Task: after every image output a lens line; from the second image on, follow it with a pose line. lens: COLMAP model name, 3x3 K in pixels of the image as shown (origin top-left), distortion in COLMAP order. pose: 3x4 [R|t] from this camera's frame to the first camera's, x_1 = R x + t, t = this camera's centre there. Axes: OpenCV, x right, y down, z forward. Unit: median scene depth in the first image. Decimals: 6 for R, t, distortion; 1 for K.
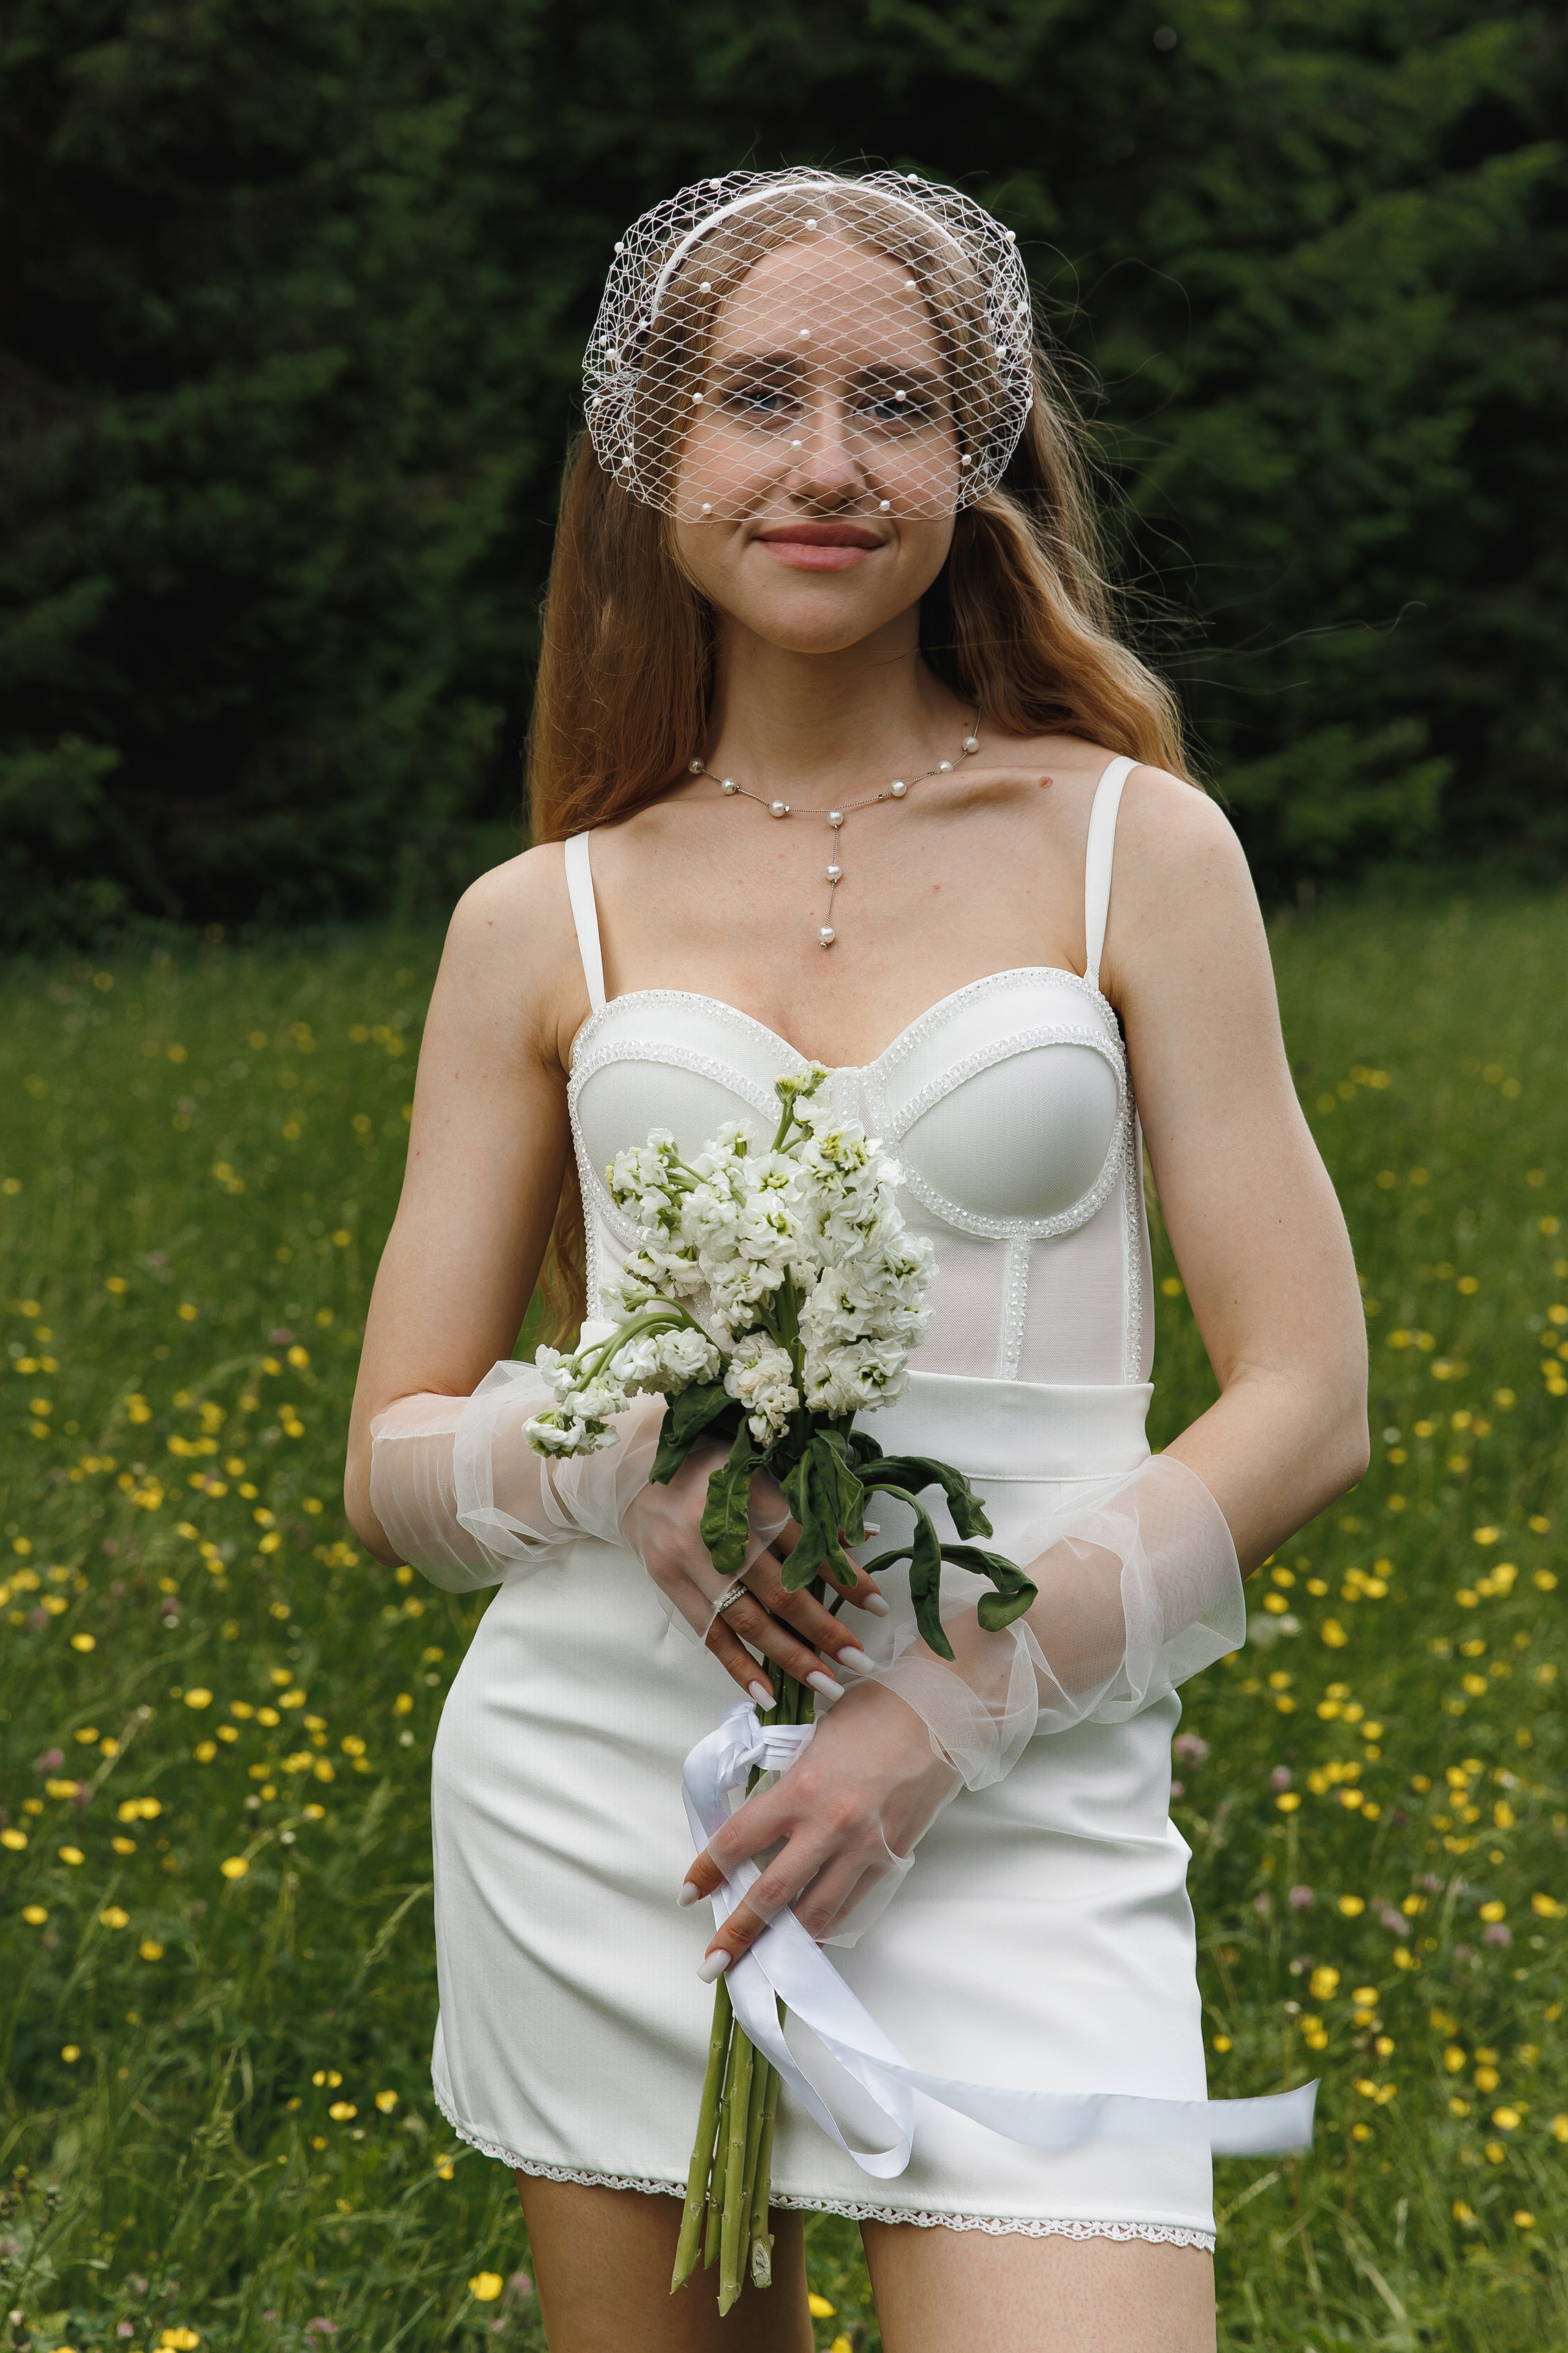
lens RADIAL K [[5610.6, 0, 784.0], [0, 5610.6, 1176.5], [0, 0, 1]] dist [0.101521, 0.754517]
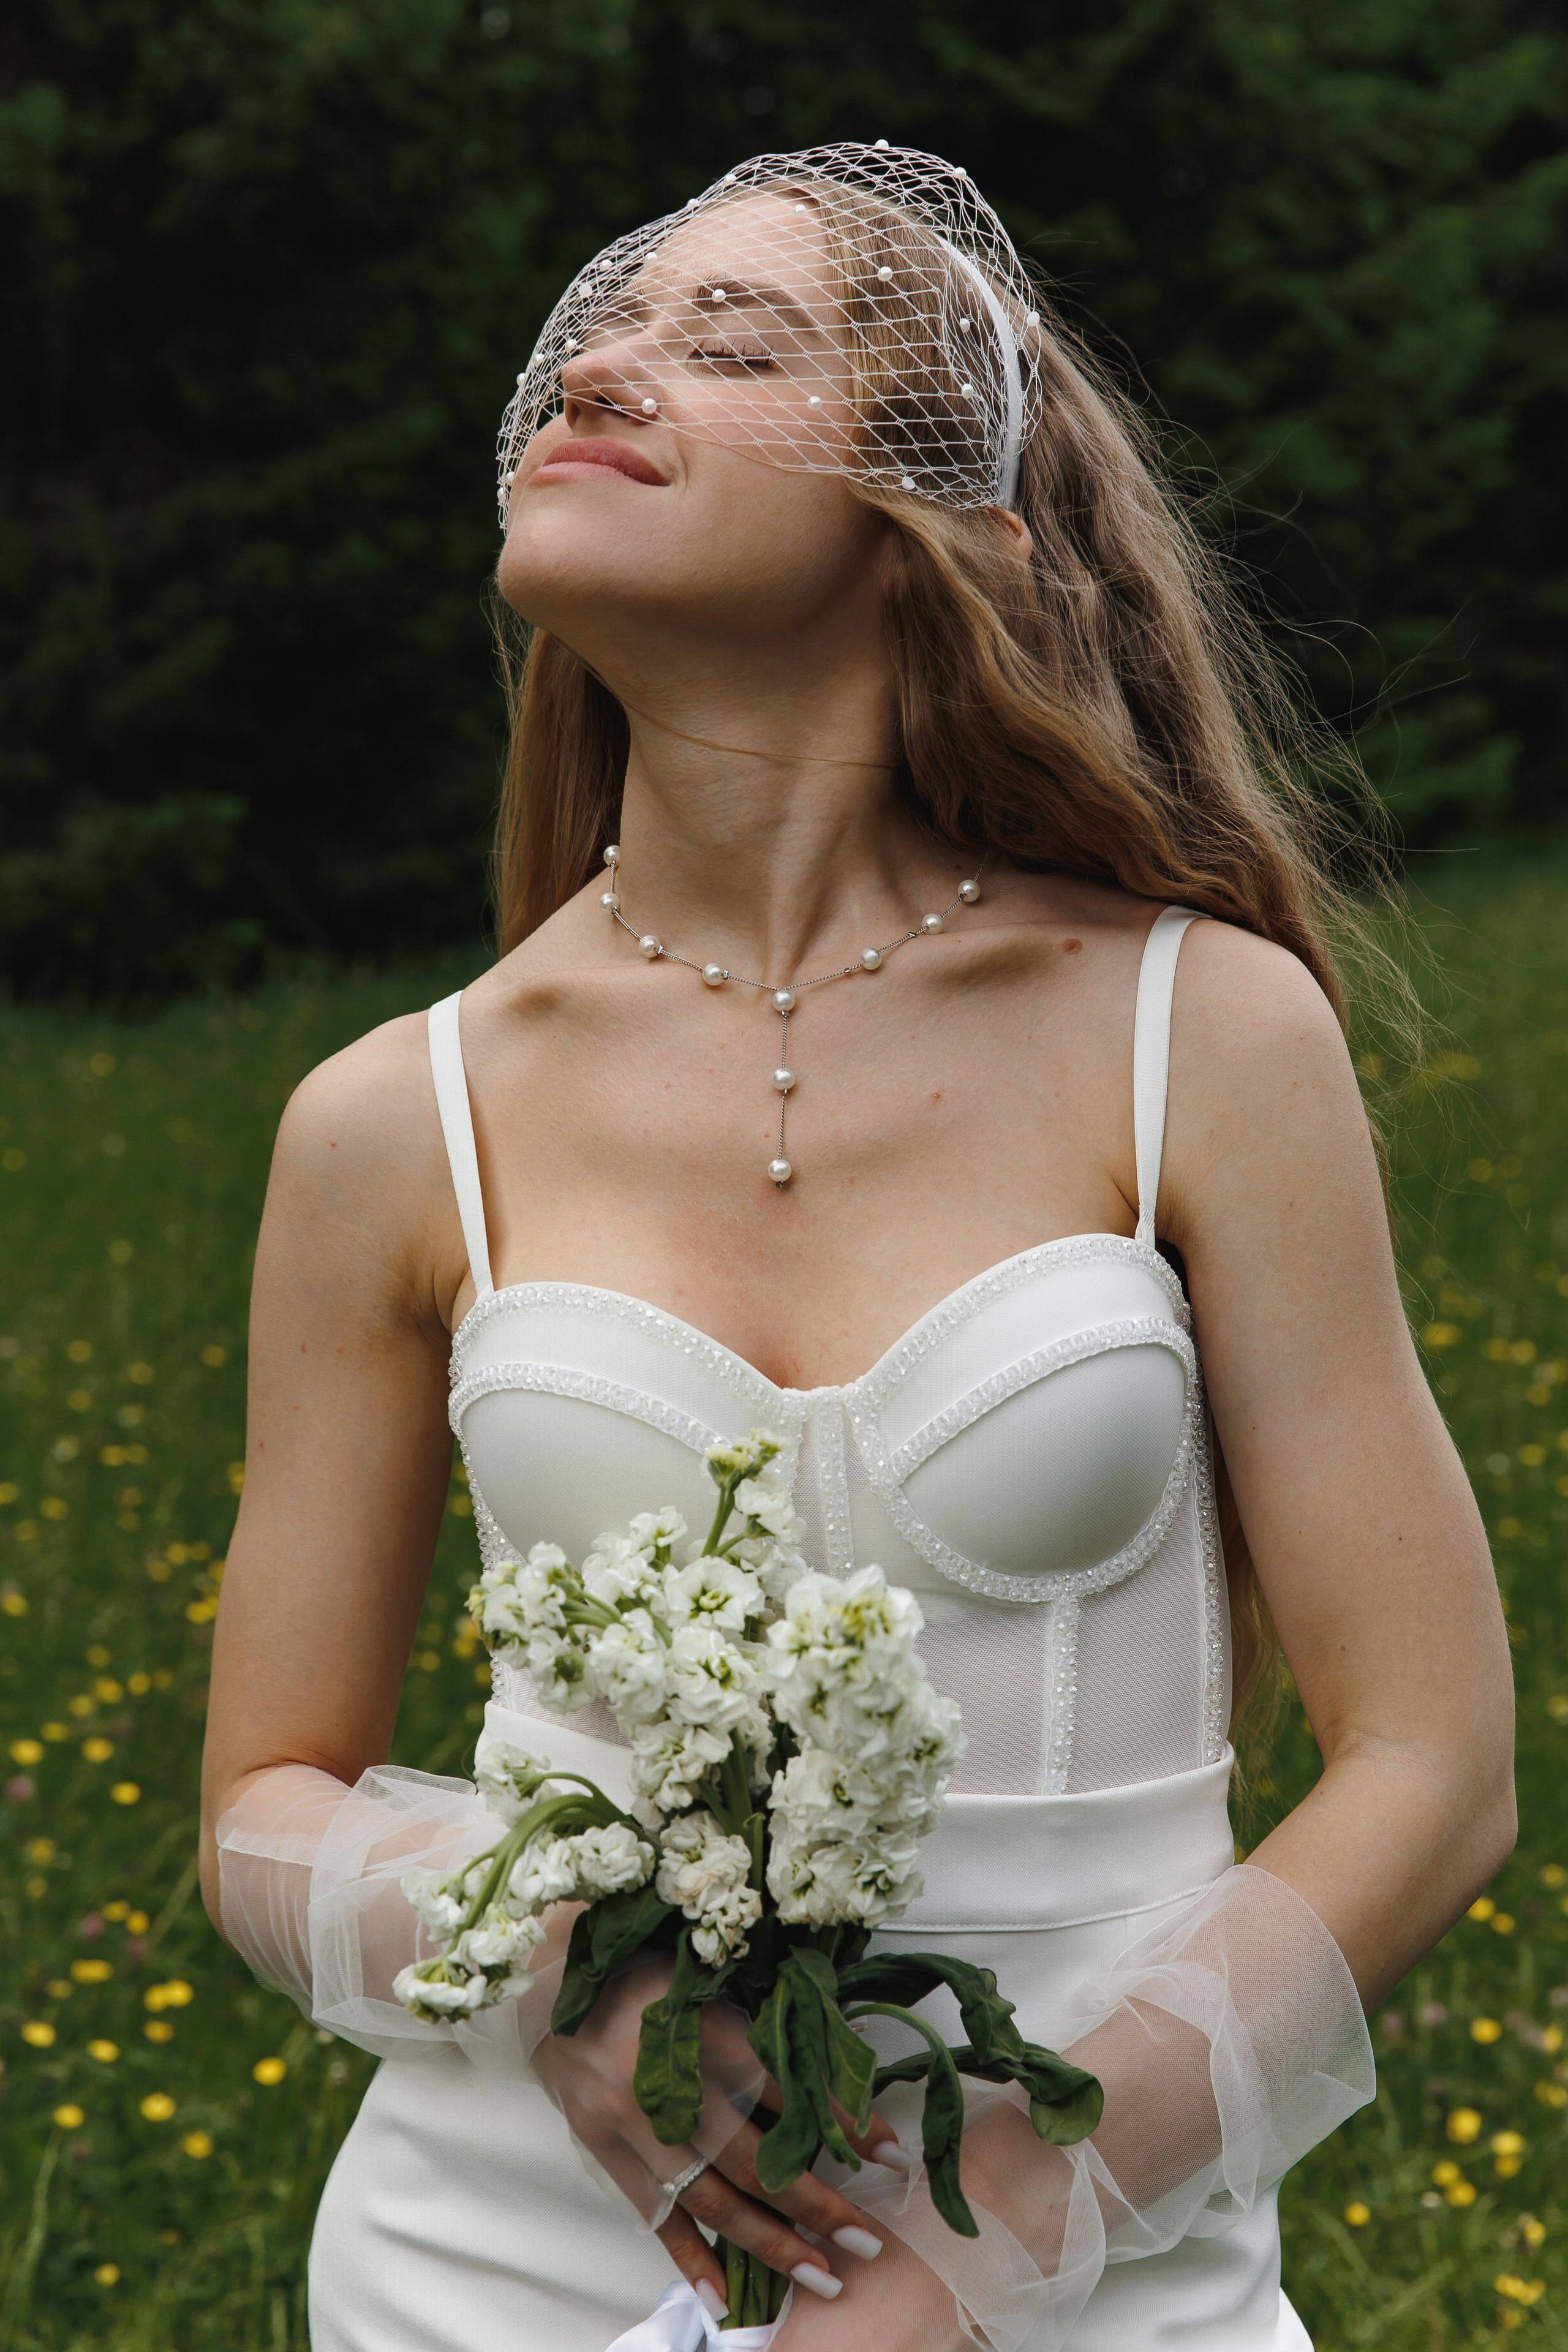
lens RADIAL K [[4692.6, 0, 784.0], [0, 4692.6, 1176.0], [0, 0, 1]] dist [0.106591, 0.321038]
pose [[0.998474, -0.041732, -0.036163, 0.025668], [0.042632, 0.998790, 0.024503, -0.057112], [0.035097, -0.026008, 0.999045, 0.301815]]
